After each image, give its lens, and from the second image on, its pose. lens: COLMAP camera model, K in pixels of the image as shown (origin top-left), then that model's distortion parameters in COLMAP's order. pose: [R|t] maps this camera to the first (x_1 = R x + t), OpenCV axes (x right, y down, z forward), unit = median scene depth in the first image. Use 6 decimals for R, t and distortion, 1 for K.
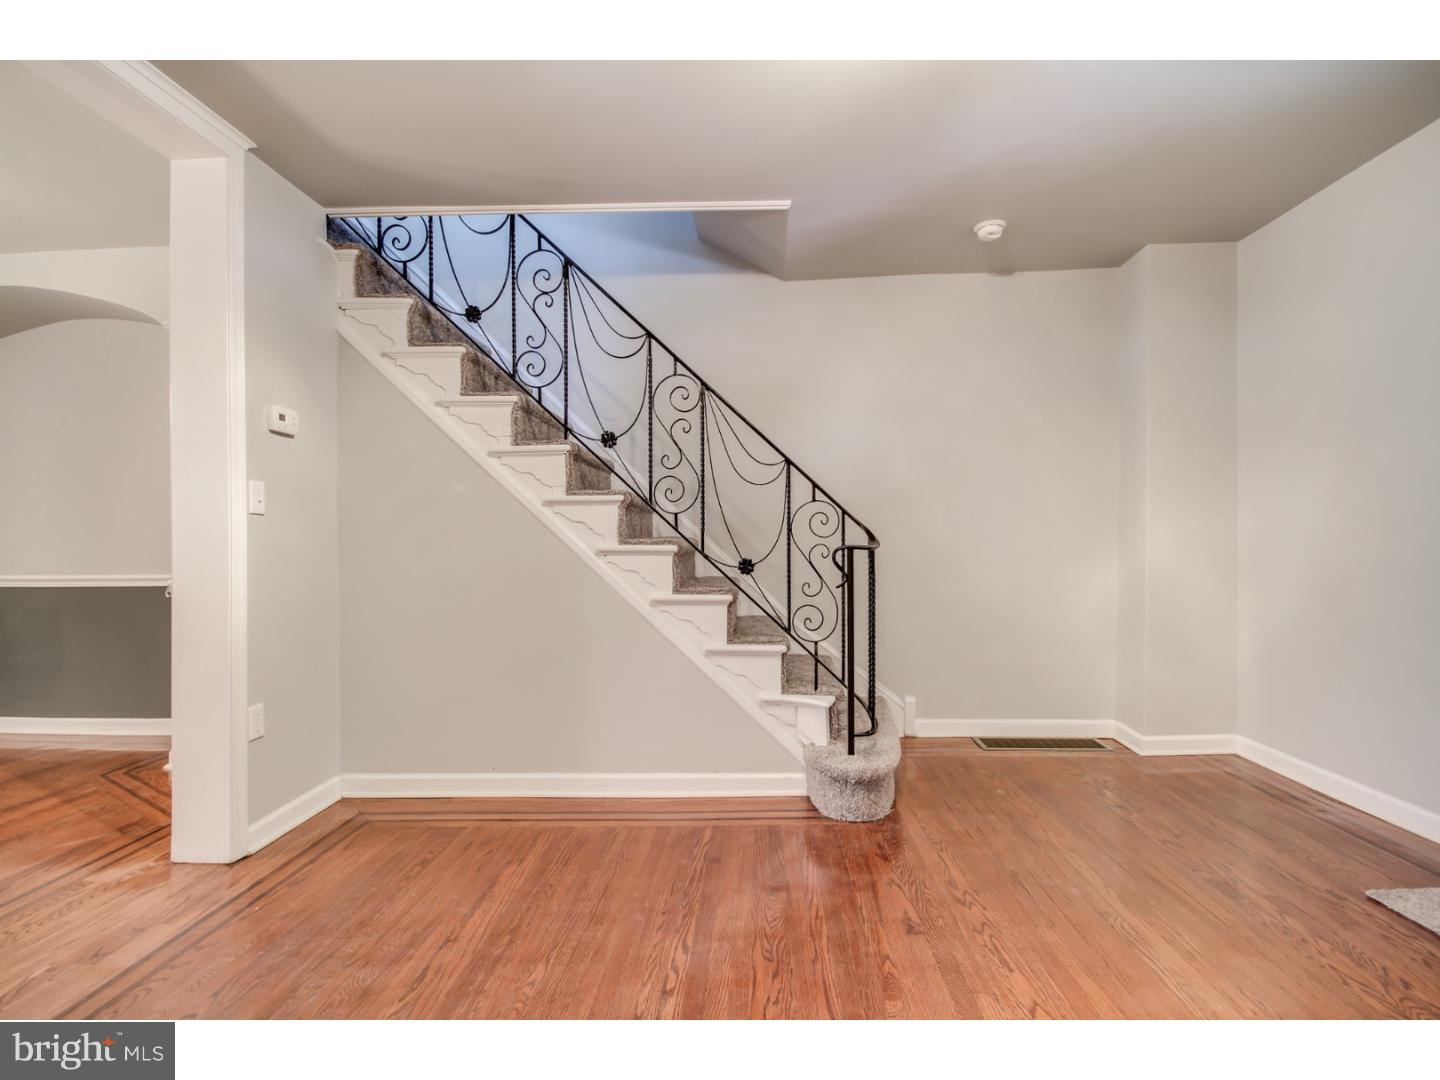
lens RADIAL K [[680.1, 0, 734.8], [0, 680.1, 539.1], [0, 0, 1]] dist [0.023272, -0.010330]
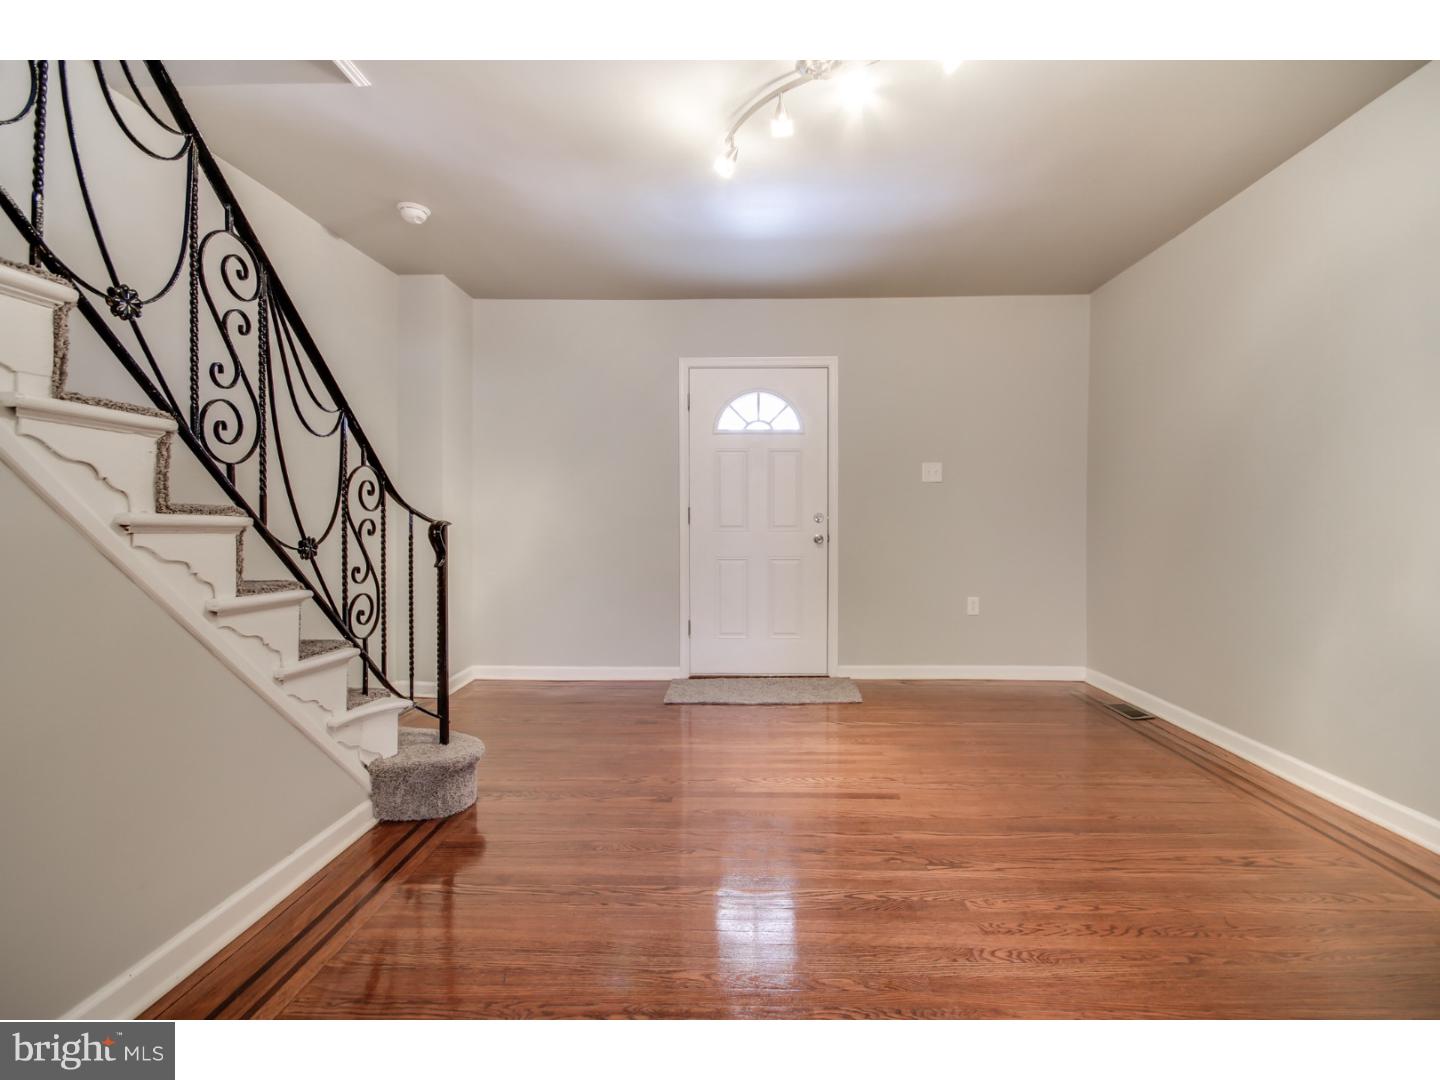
lens RADIAL K [[706.4, 0, 744.9], [0, 706.4, 533.8], [0, 0, 1]] dist [-0.001477, -0.001144]
pose [[-0.038079, -0.007175, 0.999249, -0.730601], [-0.011171, 0.999915, 0.006754, 0.015039], [-0.999212, -0.010906, -0.038155, 0.568890]]
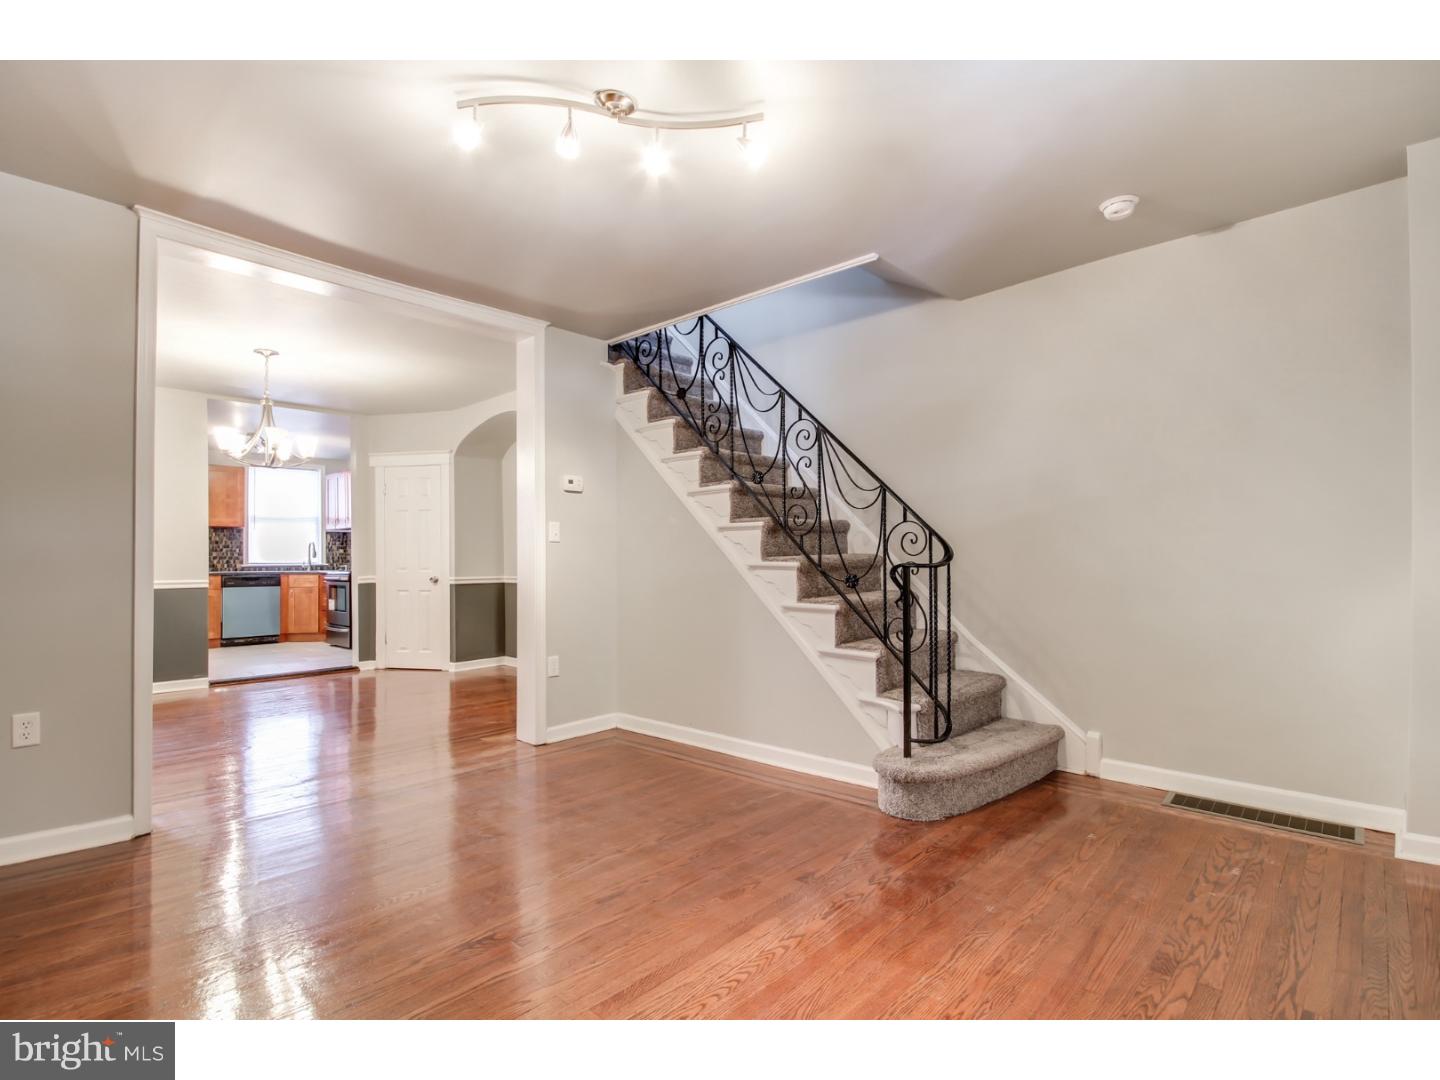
lens RADIAL K [[710.7, 0, 725.3], [0, 710.7, 546.7], [0, 0, 1]] dist [0.027962, -0.000289]
pose [[0.763958, -0.006939, -0.645229, 0.625427], [0.004687, 0.999975, -0.005205, -0.011922], [0.645249, 0.000952, 0.763972, -0.044398]]
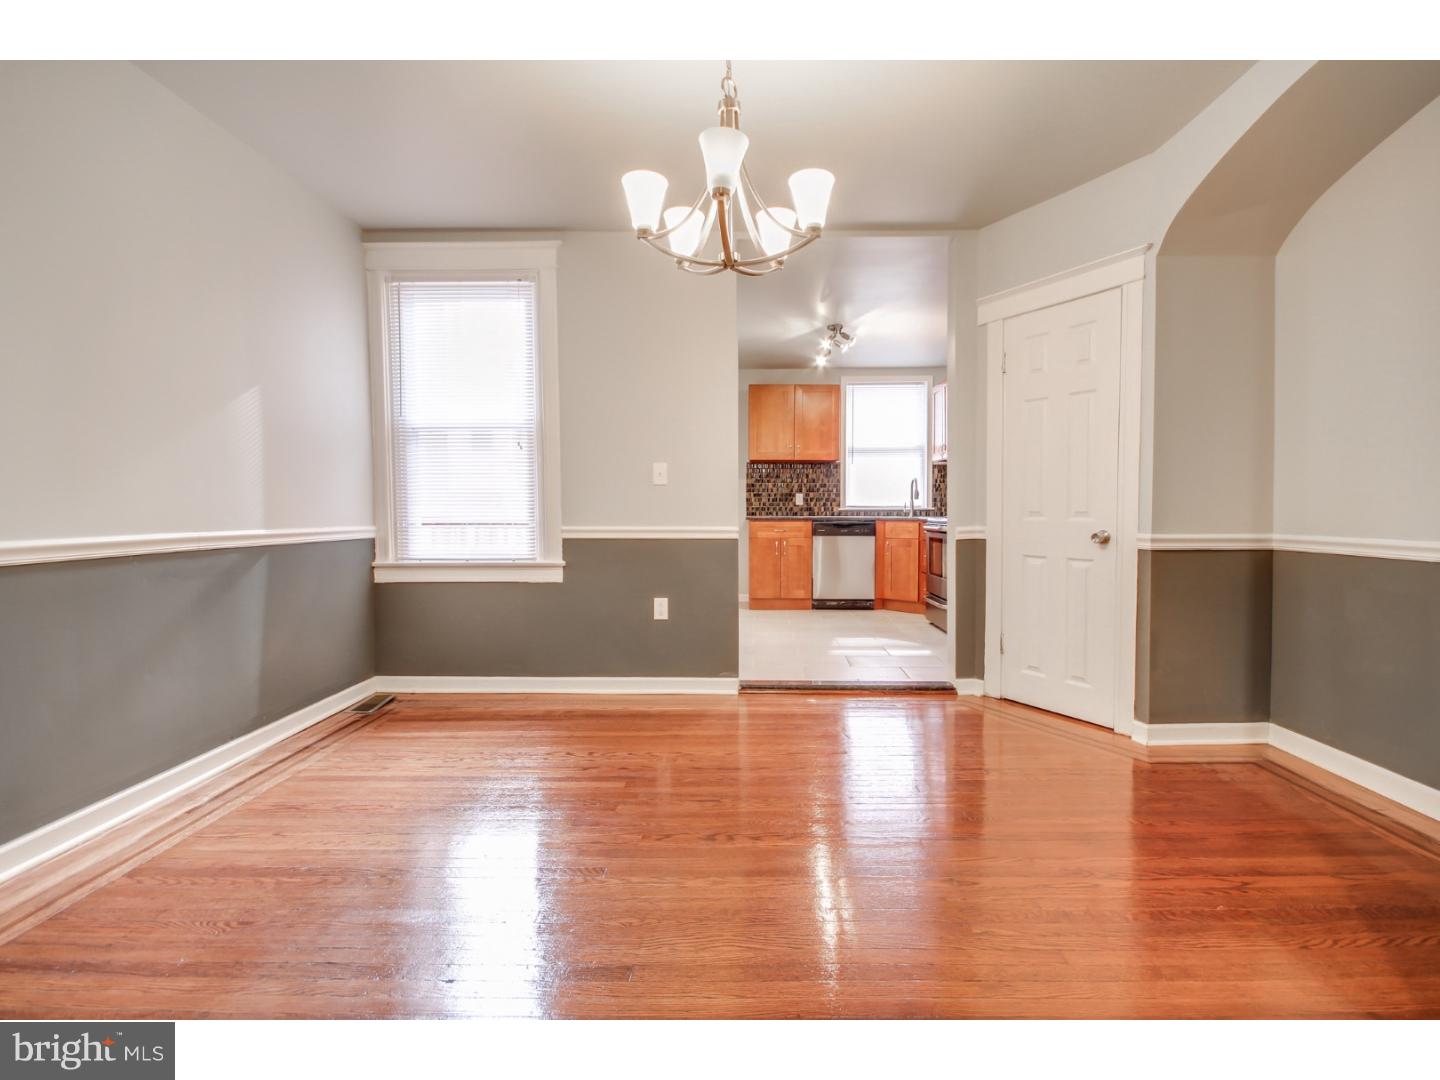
lens RADIAL K [[680.1, 0, 734.8], [0, 680.1, 539.1], [0, 0, 1]] dist [0.023272, -0.010330]
pose [[0.034318, 0.050840, -0.998117, -0.563549], [0.008888, 0.998650, 0.051172, 0.022263], [0.999371, -0.010628, 0.033820, 0.520101]]
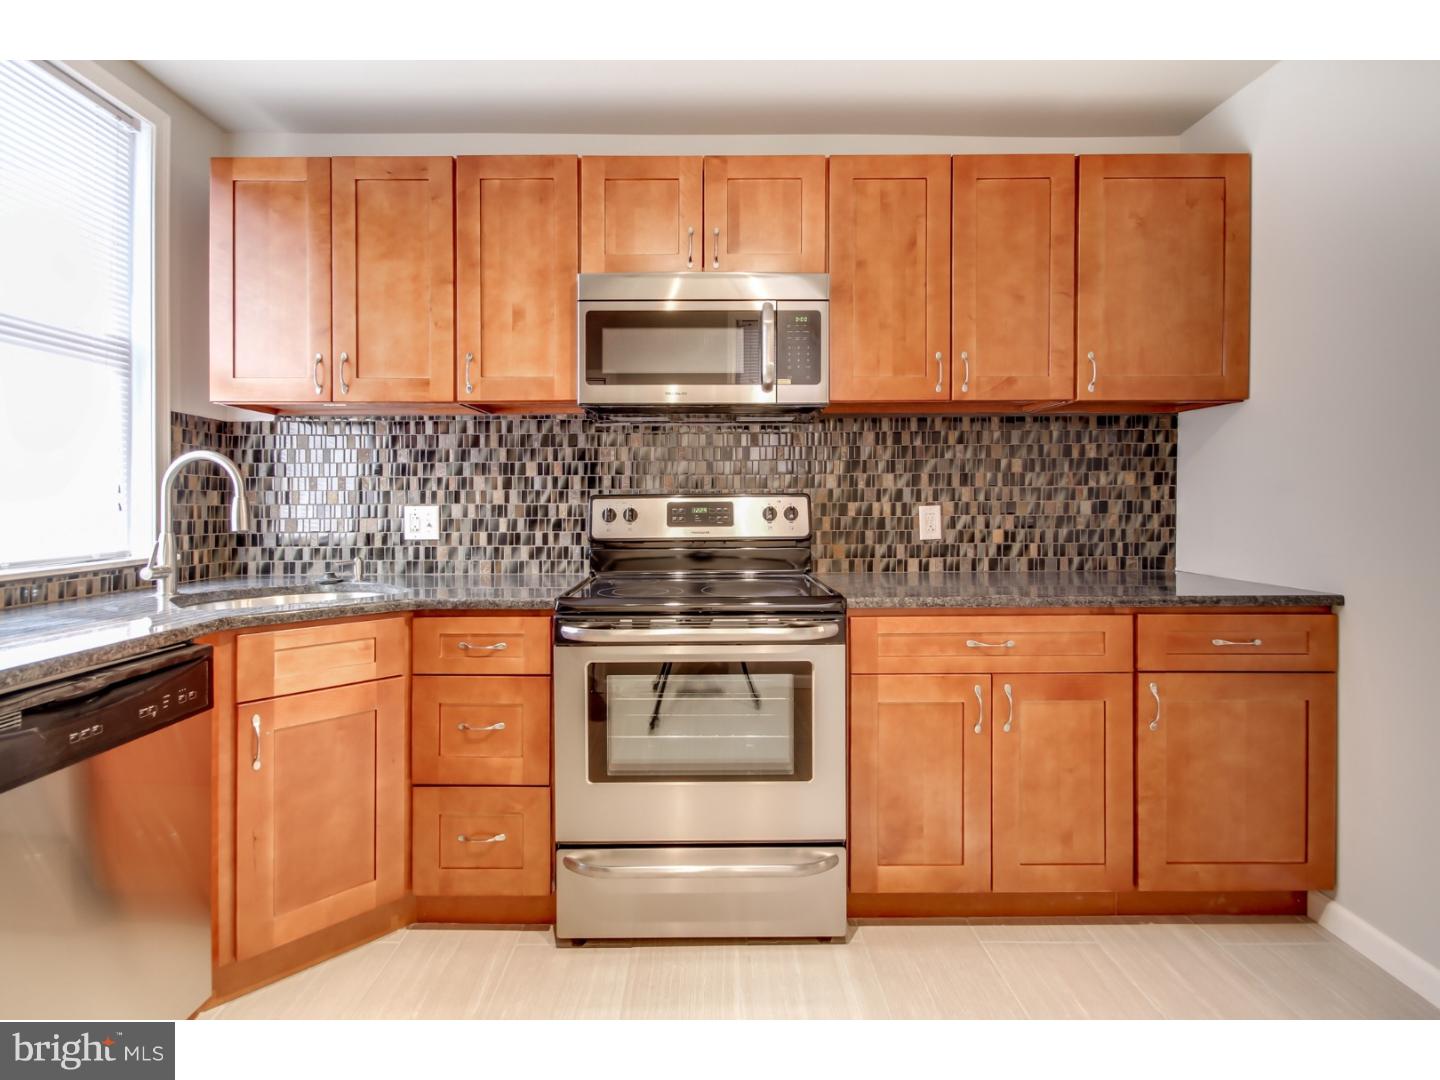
lens RADIAL K [[692.6, 0, 718.4], [0, 692.6, 504.0], [0, 0, 1]] dist [0.000603, 0.000793]
pose [[0.997757, 0.006225, 0.066643, -2.356266], [-0.006960, 0.999917, 0.010803, -0.022997], [-0.066570, -0.011243, 0.997718, 0.531709]]
